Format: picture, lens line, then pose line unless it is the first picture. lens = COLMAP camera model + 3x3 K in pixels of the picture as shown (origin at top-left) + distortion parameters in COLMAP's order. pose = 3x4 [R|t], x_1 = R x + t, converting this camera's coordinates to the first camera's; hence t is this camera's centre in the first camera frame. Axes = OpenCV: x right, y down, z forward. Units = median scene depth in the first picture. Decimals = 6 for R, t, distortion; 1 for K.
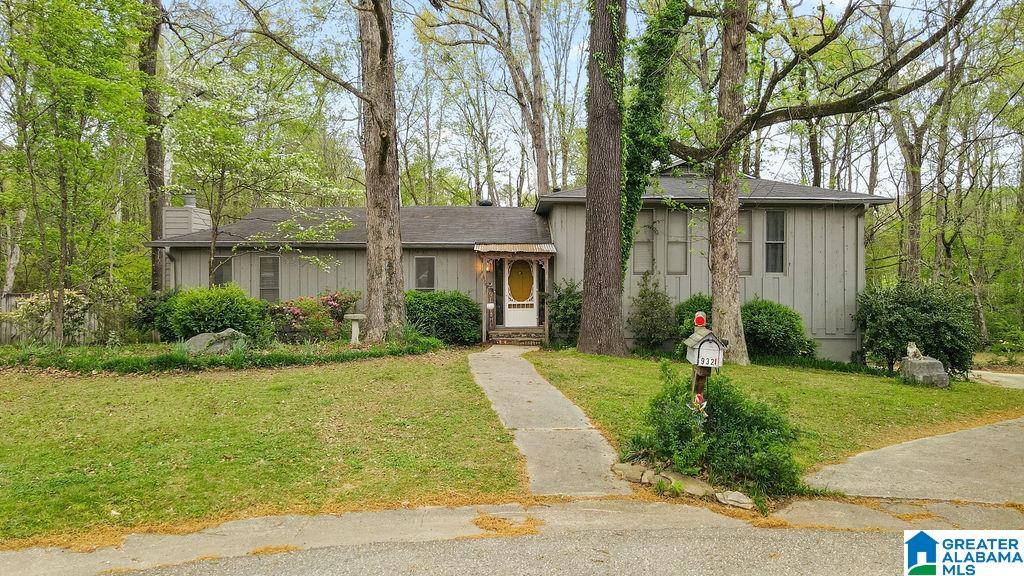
lens RADIAL K [[700.7, 0, 517.8], [0, 700.7, 303.7], [0, 0, 1]] dist [-0.002069, -0.001287]
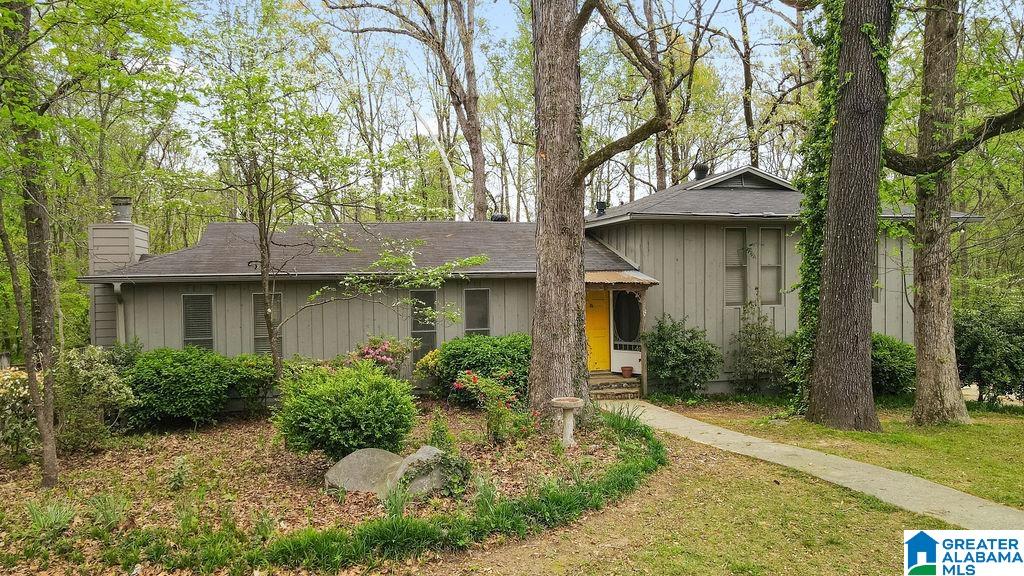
lens RADIAL K [[700.7, 0, 517.8], [0, 700.7, 303.7], [0, 0, 1]] dist [-0.002069, -0.001287]
pose [[0.969943, -0.025452, 0.241996, -0.312293], [0.027338, 0.999616, -0.004437, -0.052095], [-0.241790, 0.010920, 0.970267, 0.266570]]
